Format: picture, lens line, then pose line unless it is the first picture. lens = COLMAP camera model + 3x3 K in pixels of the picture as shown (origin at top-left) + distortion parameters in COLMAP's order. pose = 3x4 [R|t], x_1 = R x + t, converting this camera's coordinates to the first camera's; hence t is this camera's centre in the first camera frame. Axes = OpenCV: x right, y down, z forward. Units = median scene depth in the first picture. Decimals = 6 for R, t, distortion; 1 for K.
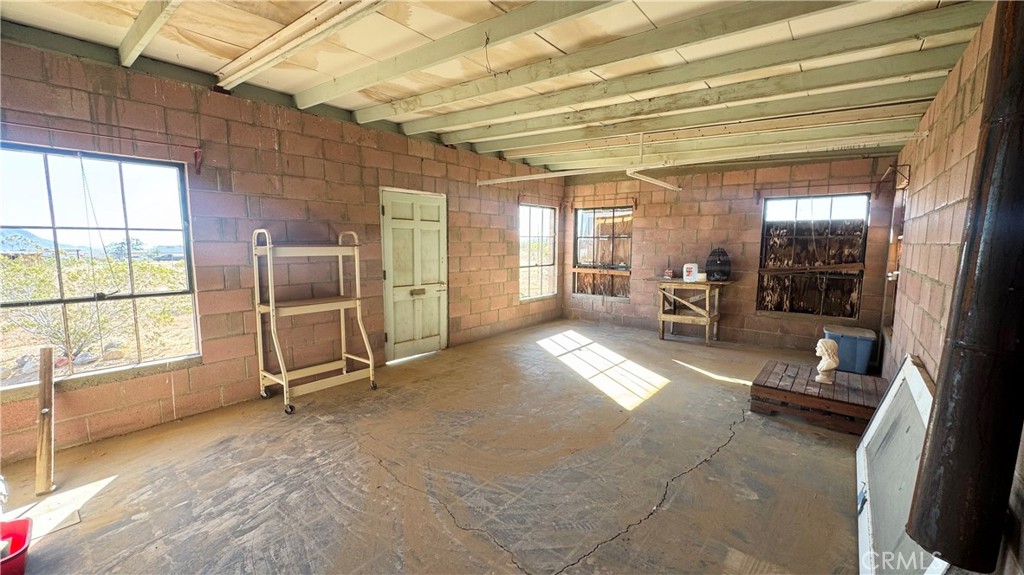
lens RADIAL K [[410.1, 0, 513.3], [0, 410.1, 286.0], [0, 0, 1]] dist [-0.002608, -0.000344]
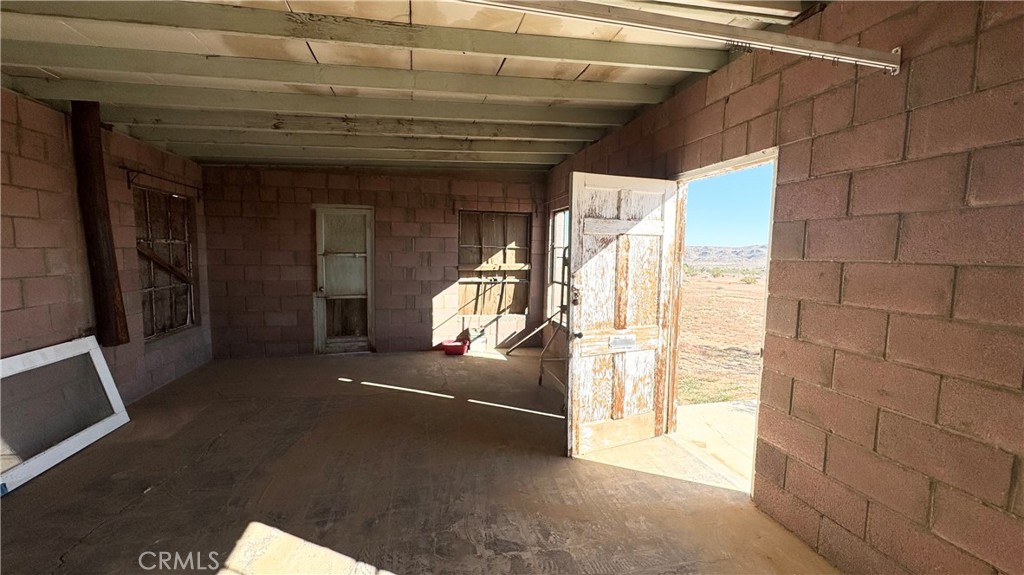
lens RADIAL K [[410.1, 0, 513.3], [0, 410.1, 286.0], [0, 0, 1]] dist [-0.002608, -0.000344]
pose [[-0.612082, 0.055334, -0.788856, 0.545658], [-0.101366, 0.983830, 0.147661, -0.190220], [0.784270, 0.170344, -0.596576, 1.706611]]
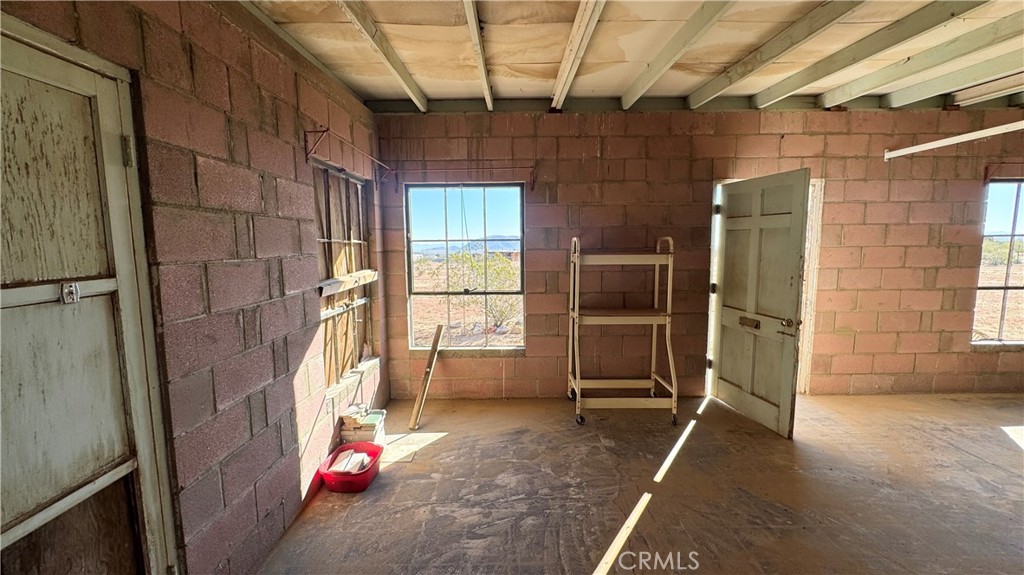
lens RADIAL K [[410.1, 0, 513.3], [0, 410.1, 286.0], [0, 0, 1]] dist [-0.002608, -0.000344]
pose [[0.629475, 0.072295, -0.773650, 0.096263], [-0.071937, 0.996808, 0.034617, -0.043512], [0.773683, 0.033863, 0.632667, 0.243210]]
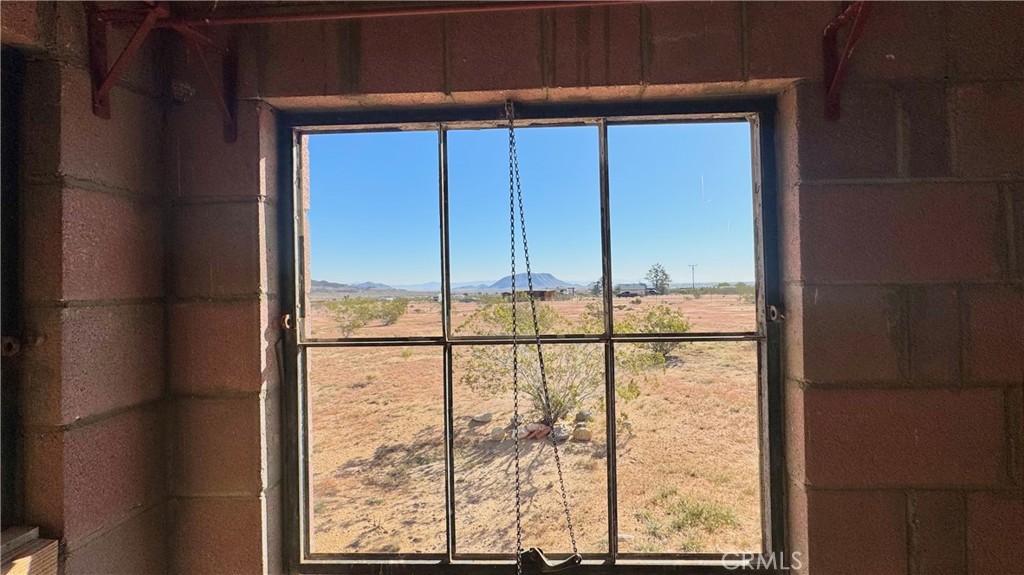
lens RADIAL K [[422.1, 0, 530.5], [0, 422.1, 283.9], [0, 0, 1]] dist [0.000252, 0.000022]
pose [[0.606537, -0.009836, -0.794995, -0.666367], [-0.062938, 0.996192, -0.060343, -0.142911], [0.792560, 0.086636, 0.603608, 0.695078]]
